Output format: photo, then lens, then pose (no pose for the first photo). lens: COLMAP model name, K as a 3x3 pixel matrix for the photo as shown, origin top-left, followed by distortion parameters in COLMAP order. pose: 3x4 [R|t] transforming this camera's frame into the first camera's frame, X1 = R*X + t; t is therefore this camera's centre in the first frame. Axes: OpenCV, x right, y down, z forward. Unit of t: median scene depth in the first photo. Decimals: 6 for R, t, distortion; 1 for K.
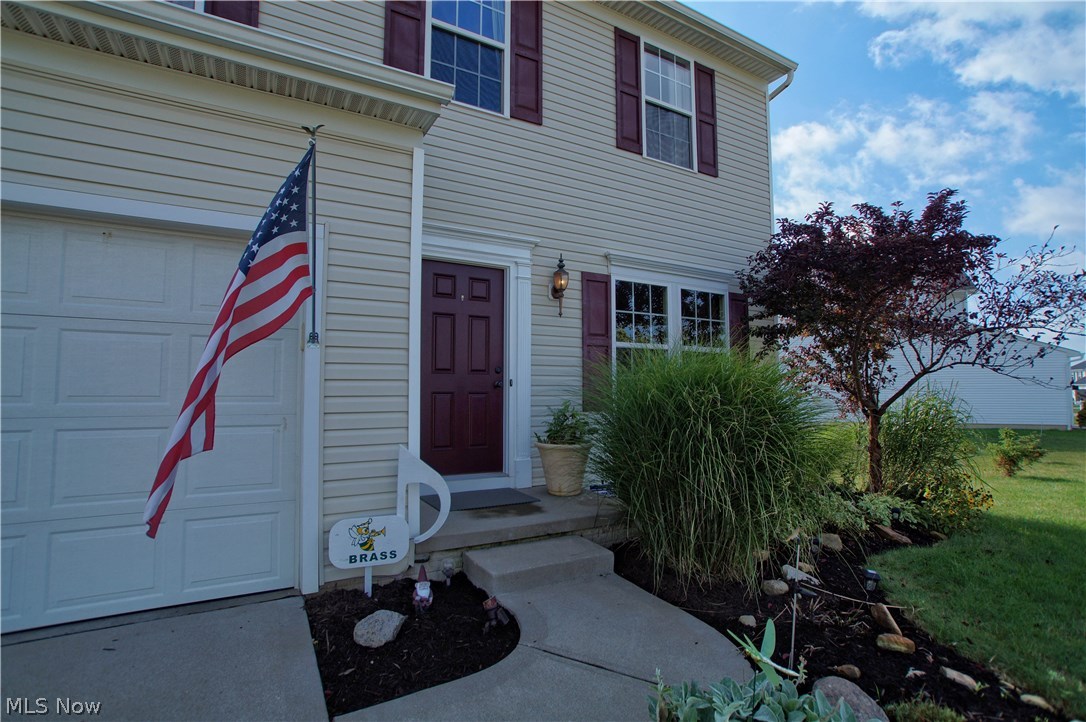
lens RADIAL K [[521.6, 0, 541.1], [0, 521.6, 363.1], [0, 0, 1]] dist [-0.028426, -0.000062]
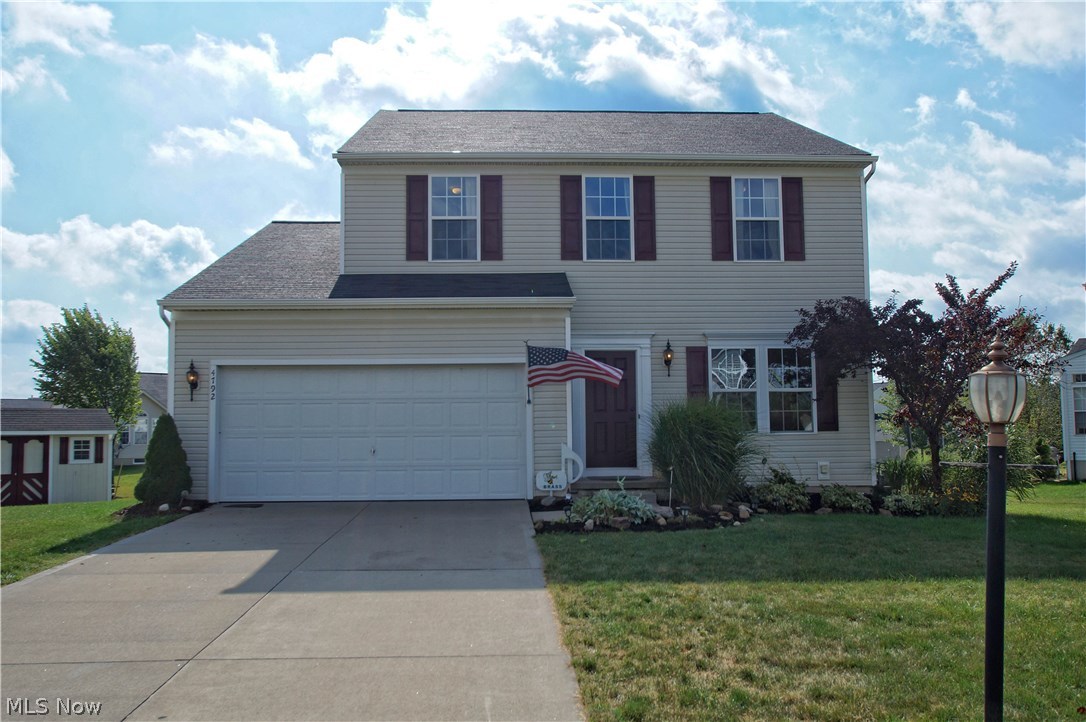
lens RADIAL K [[790.2, 0, 542.7], [0, 790.2, 363.5], [0, 0, 1]] dist [0.000572, 0.000139]
pose [[0.896877, -0.057761, -0.438492, 0.765447], [0.041560, 0.998055, -0.046465, -0.030444], [0.440323, 0.023450, 0.897533, -1.410549]]
